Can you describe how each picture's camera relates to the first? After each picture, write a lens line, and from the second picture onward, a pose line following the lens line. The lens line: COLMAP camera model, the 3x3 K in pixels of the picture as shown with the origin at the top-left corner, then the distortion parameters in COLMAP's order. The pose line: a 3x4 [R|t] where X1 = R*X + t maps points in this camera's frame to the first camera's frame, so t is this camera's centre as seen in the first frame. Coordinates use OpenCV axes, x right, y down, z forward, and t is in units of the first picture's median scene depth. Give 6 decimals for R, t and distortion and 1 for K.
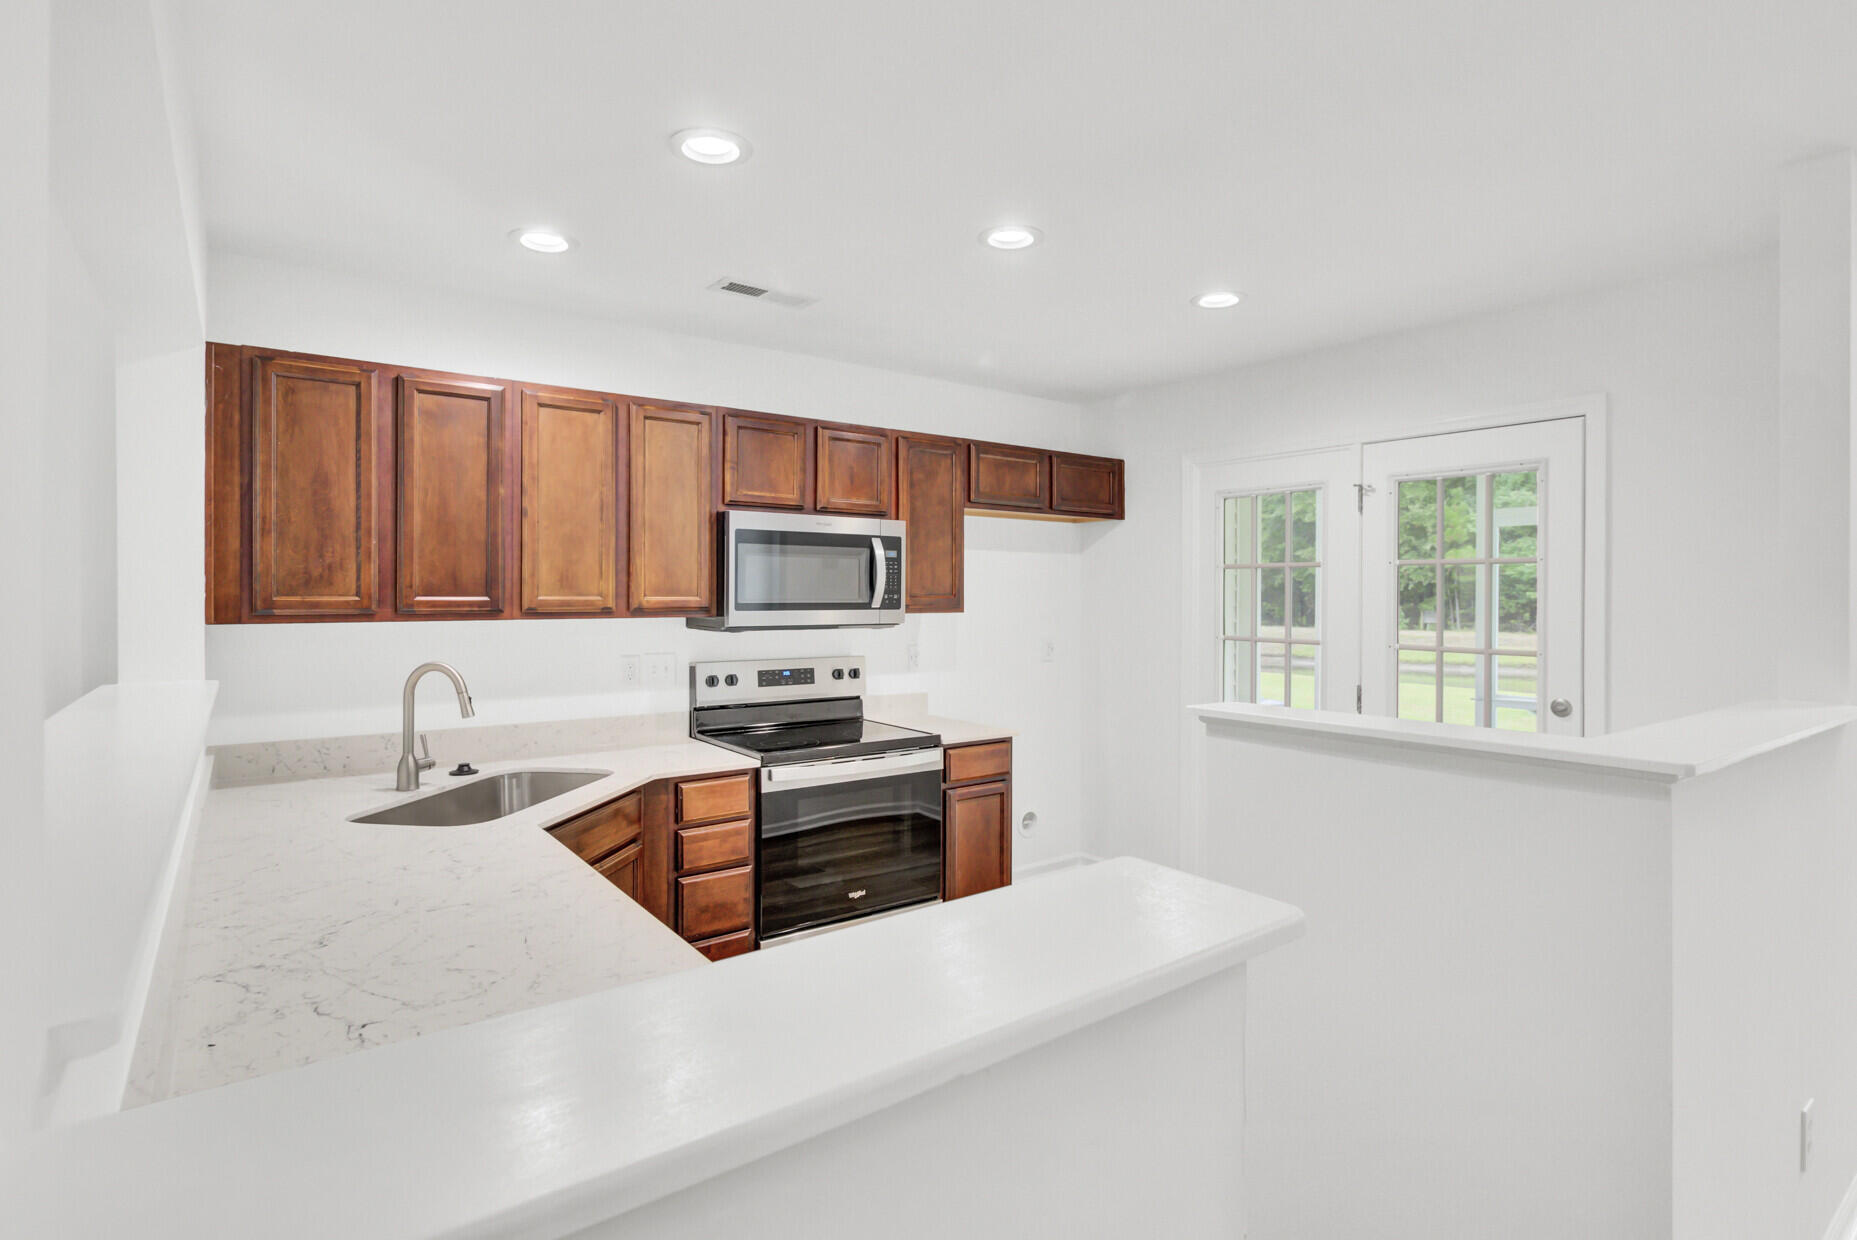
lens RADIAL K [[965.6, 0, 935.7], [0, 965.6, 598.4], [0, 0, 1]] dist [0.018474, 0.000048]
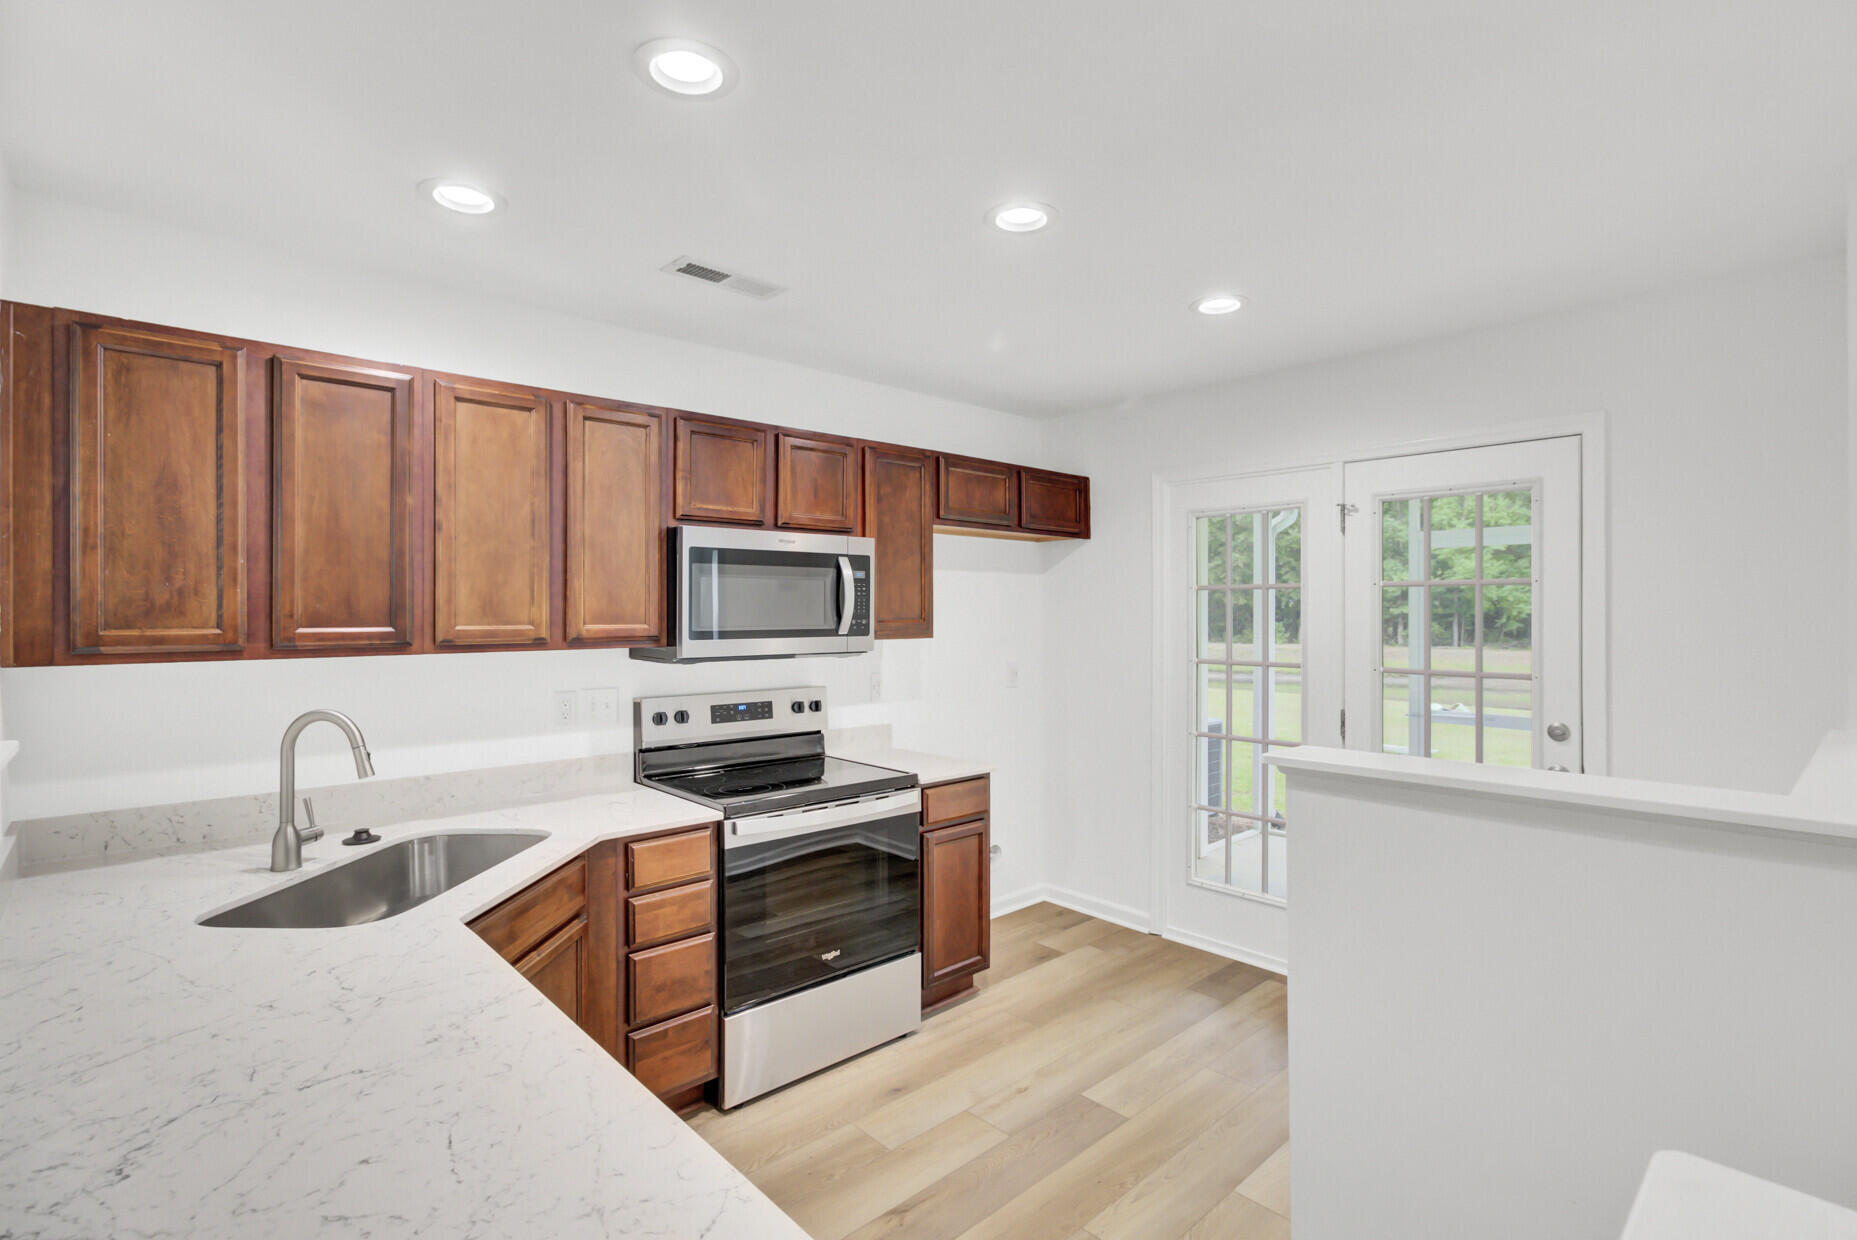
lens RADIAL K [[921.3, 0, 951.0], [0, 921.3, 610.4], [0, 0, 1]] dist [-0.000572, 0.015860]
pose [[0.993139, -0.004727, 0.116845, -0.073496], [0.005478, 0.999966, -0.006107, -0.008019], [-0.116812, 0.006705, 0.993131, 0.148154]]
